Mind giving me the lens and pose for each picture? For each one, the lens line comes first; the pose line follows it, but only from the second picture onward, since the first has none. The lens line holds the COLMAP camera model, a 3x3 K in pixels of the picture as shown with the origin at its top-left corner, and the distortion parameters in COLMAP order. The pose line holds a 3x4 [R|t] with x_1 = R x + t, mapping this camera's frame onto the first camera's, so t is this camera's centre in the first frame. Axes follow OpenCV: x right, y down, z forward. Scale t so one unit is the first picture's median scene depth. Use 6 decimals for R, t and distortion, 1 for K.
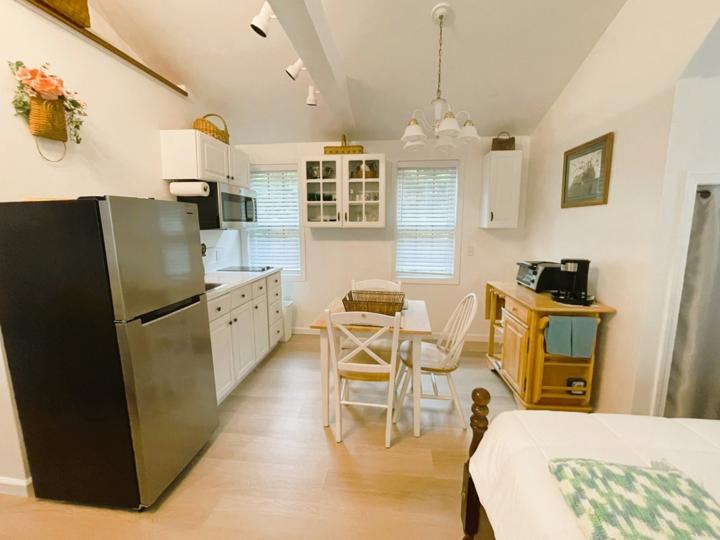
lens RADIAL K [[306.5, 0, 359.3], [0, 306.5, 267.5], [0, 0, 1]] dist [-0.002281, -0.000298]
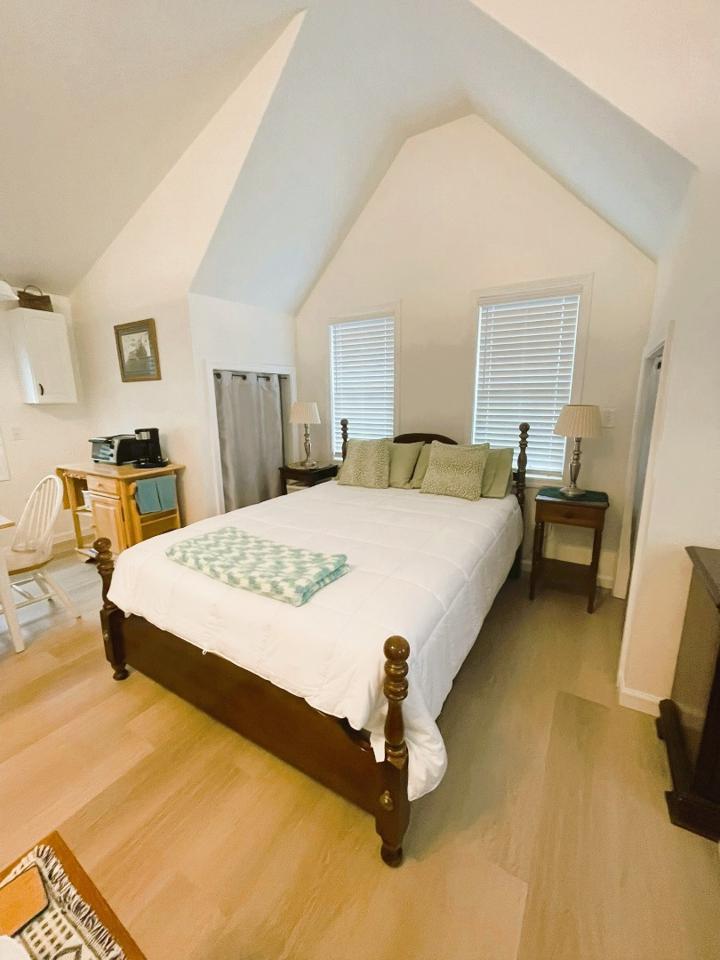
lens RADIAL K [[388.8, 0, 362.5], [0, 388.8, 476.4], [0, 0, 1]] dist [-0.004452, -0.000286]
pose [[0.414851, -0.182077, 0.891486, -0.261612], [0.137153, 0.981092, 0.136554, 0.057795], [-0.899493, 0.065620, 0.431980, -0.309924]]
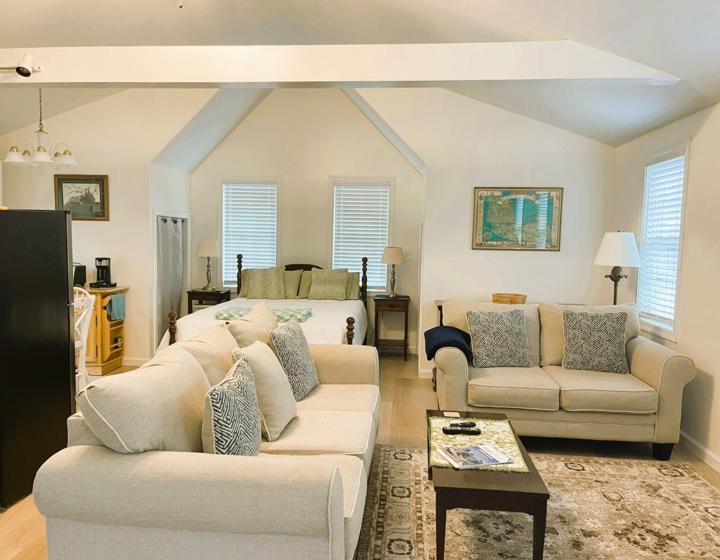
lens RADIAL K [[580.3, 0, 354.9], [0, 580.3, 287.8], [0, 0, 1]] dist [0.087751, -0.127903]
pose [[-0.027469, -0.079255, 0.996476, -2.064595], [0.121901, 0.989147, 0.082032, 0.030523], [-0.992162, 0.123724, -0.017509, -0.120978]]
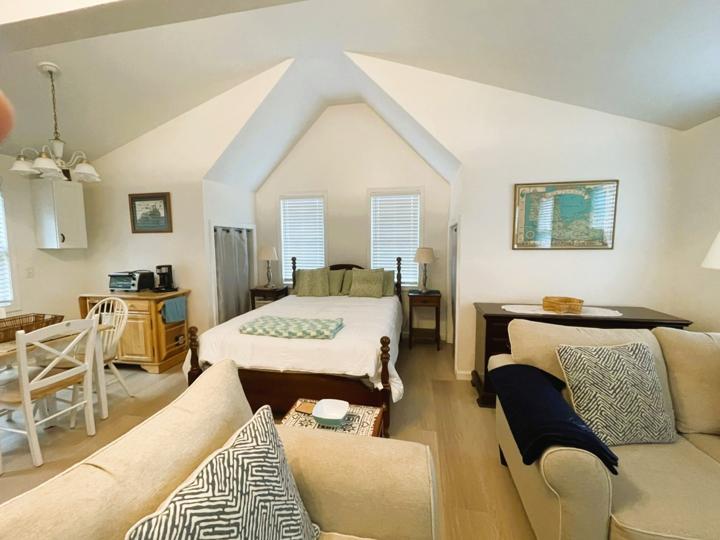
lens RADIAL K [[306.5, 0, 359.3], [0, 306.5, 267.5], [0, 0, 1]] dist [-0.002281, -0.000298]
pose [[0.077270, -0.082144, 0.993621, -0.815280], [0.148942, 0.986368, 0.069962, 0.024825], [-0.985822, 0.142586, 0.088451, -0.165845]]
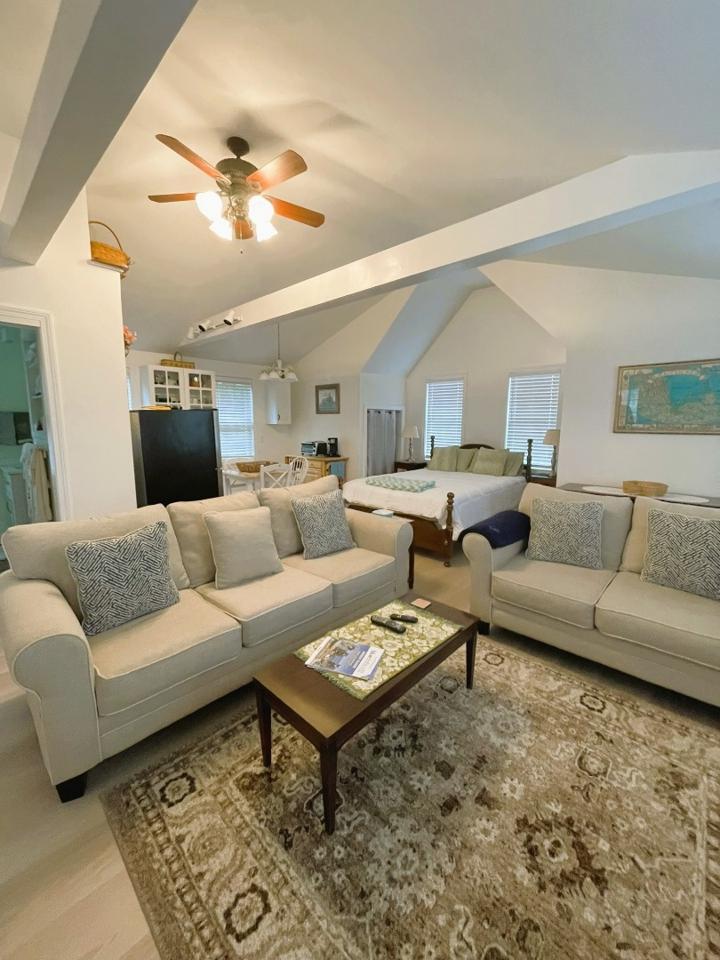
lens RADIAL K [[388.8, 0, 362.5], [0, 388.8, 476.4], [0, 0, 1]] dist [-0.004452, -0.000286]
pose [[0.589647, -0.108303, 0.800367, -1.438324], [0.108113, 0.992634, 0.054671, 0.118331], [-0.800393, 0.054293, 0.597013, -0.839801]]
